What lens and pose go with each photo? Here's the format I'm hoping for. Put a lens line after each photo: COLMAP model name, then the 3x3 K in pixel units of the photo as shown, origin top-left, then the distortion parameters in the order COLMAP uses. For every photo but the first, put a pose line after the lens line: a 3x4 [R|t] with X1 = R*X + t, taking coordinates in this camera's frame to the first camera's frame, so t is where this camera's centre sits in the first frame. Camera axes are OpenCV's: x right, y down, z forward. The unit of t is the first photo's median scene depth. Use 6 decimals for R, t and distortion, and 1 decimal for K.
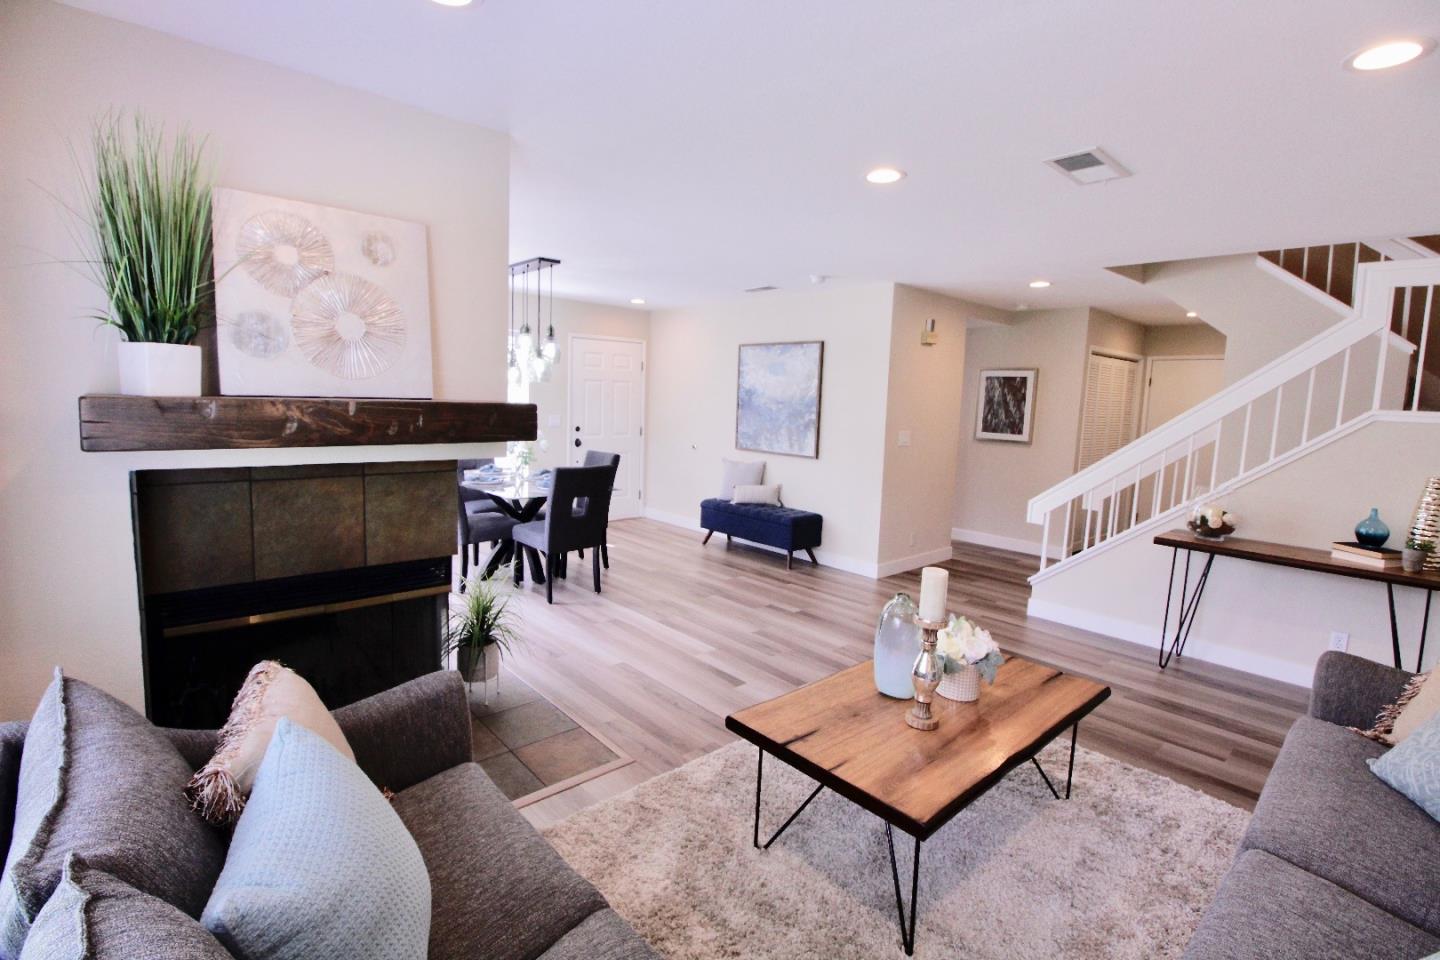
lens RADIAL K [[662.8, 0, 725.7], [0, 662.8, 477.5], [0, 0, 1]] dist [-0.008761, -0.008543]
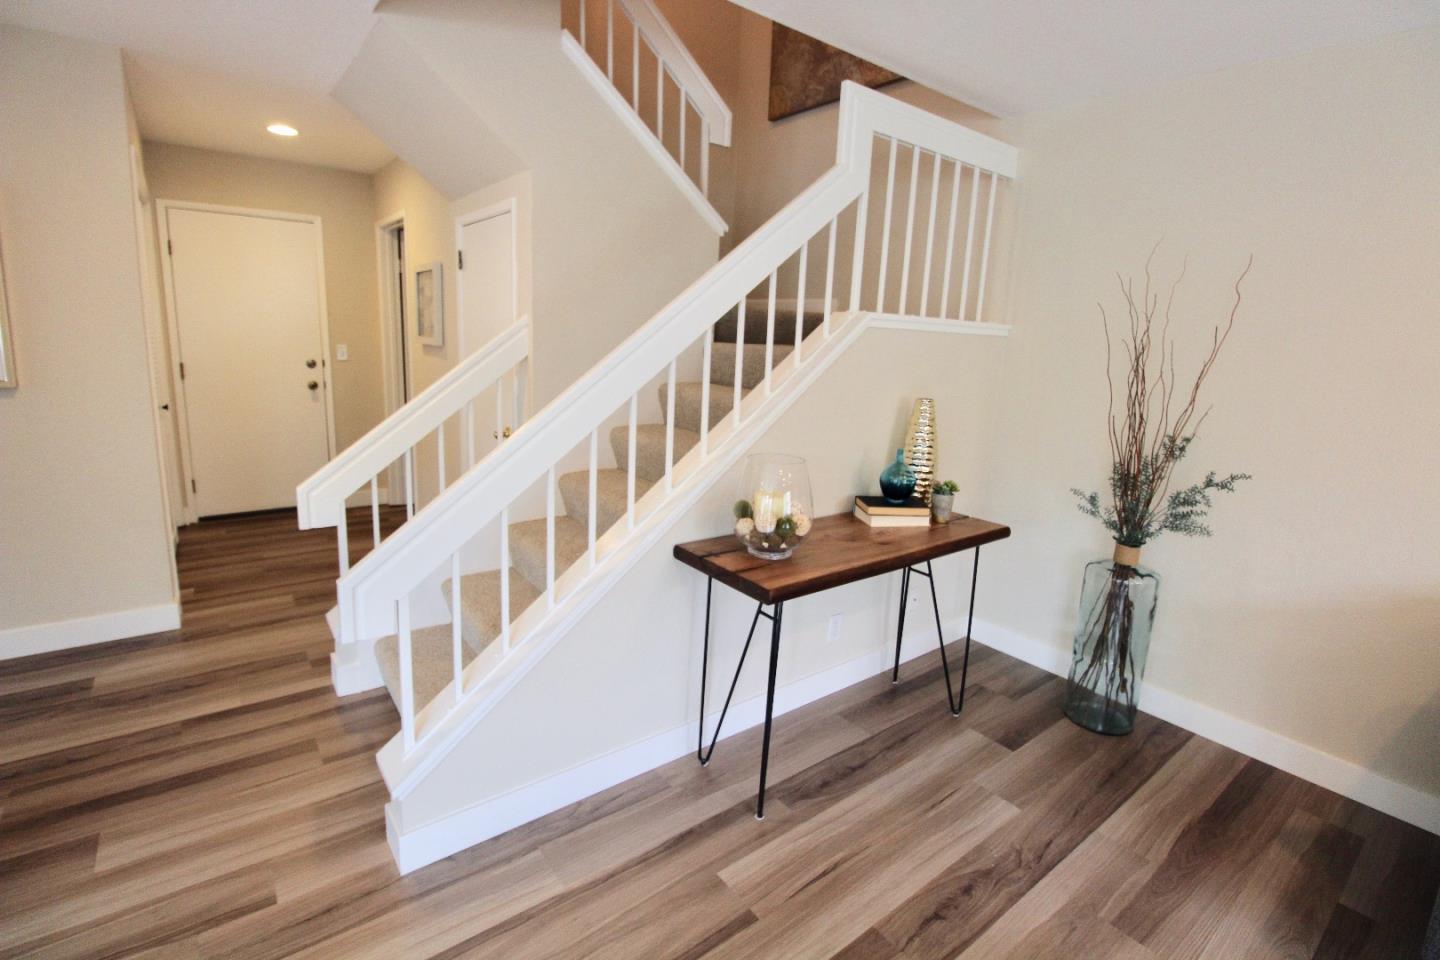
lens RADIAL K [[662.8, 0, 698.9], [0, 662.8, 465.9], [0, 0, 1]] dist [-0.008761, -0.008543]
pose [[0.097261, -0.223326, 0.969879, 0.191734], [0.077732, 0.973227, 0.216302, -0.088132], [-0.992219, 0.054352, 0.112016, 0.881659]]
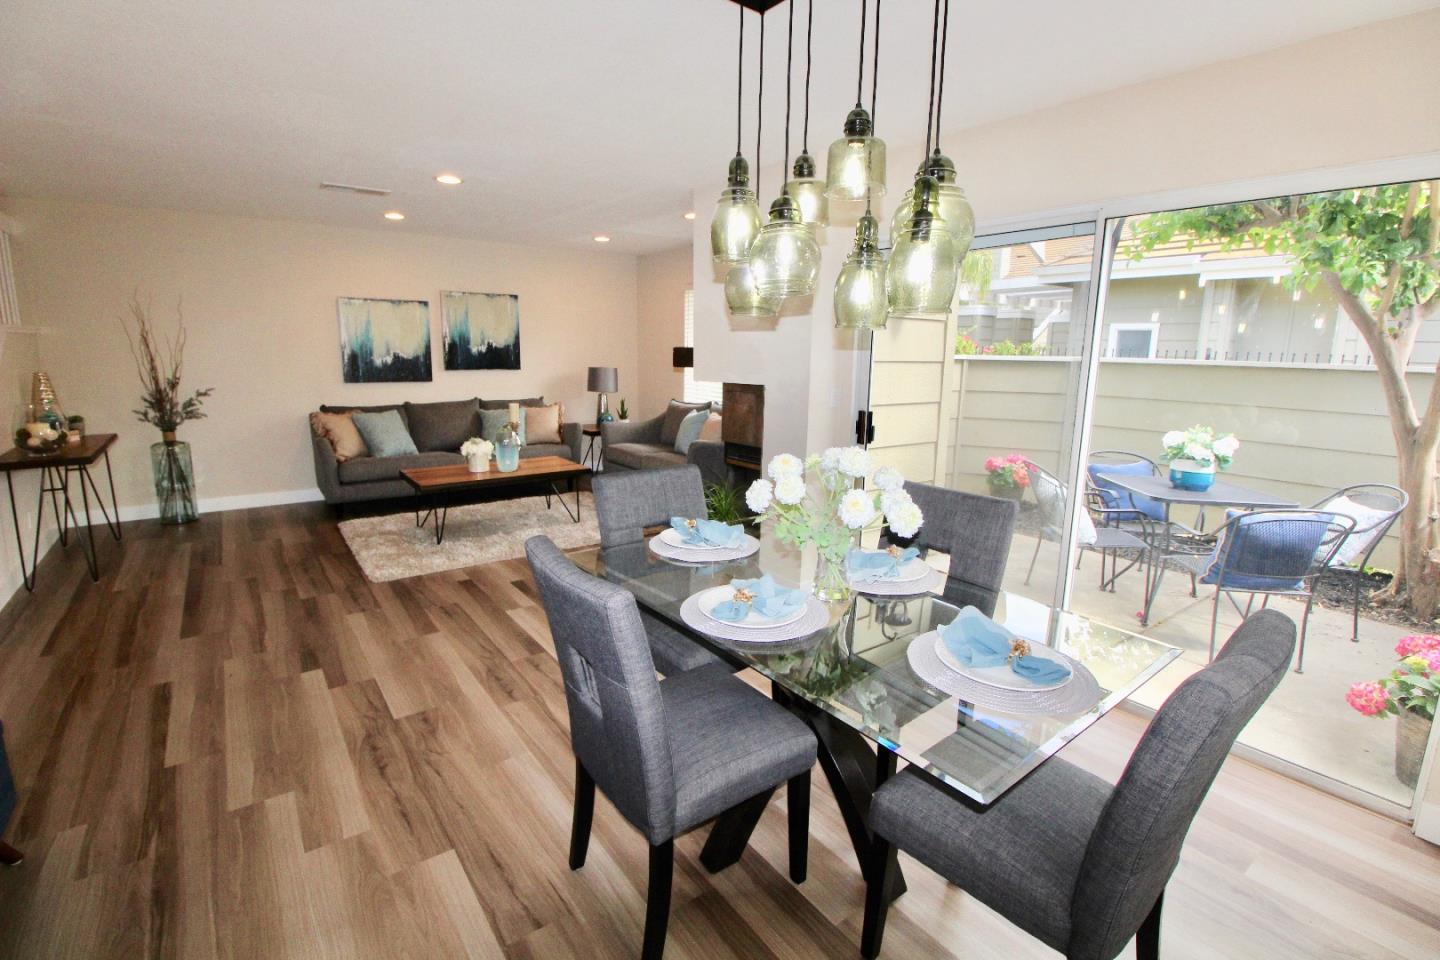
lens RADIAL K [[662.8, 0, 711.6], [0, 662.8, 463.4], [0, 0, 1]] dist [-0.008761, -0.008543]
pose [[-0.992541, -0.063388, 0.104136, -0.347131], [-0.029903, 0.954686, 0.296109, -0.197423], [-0.118187, 0.290786, -0.949461, 1.625989]]
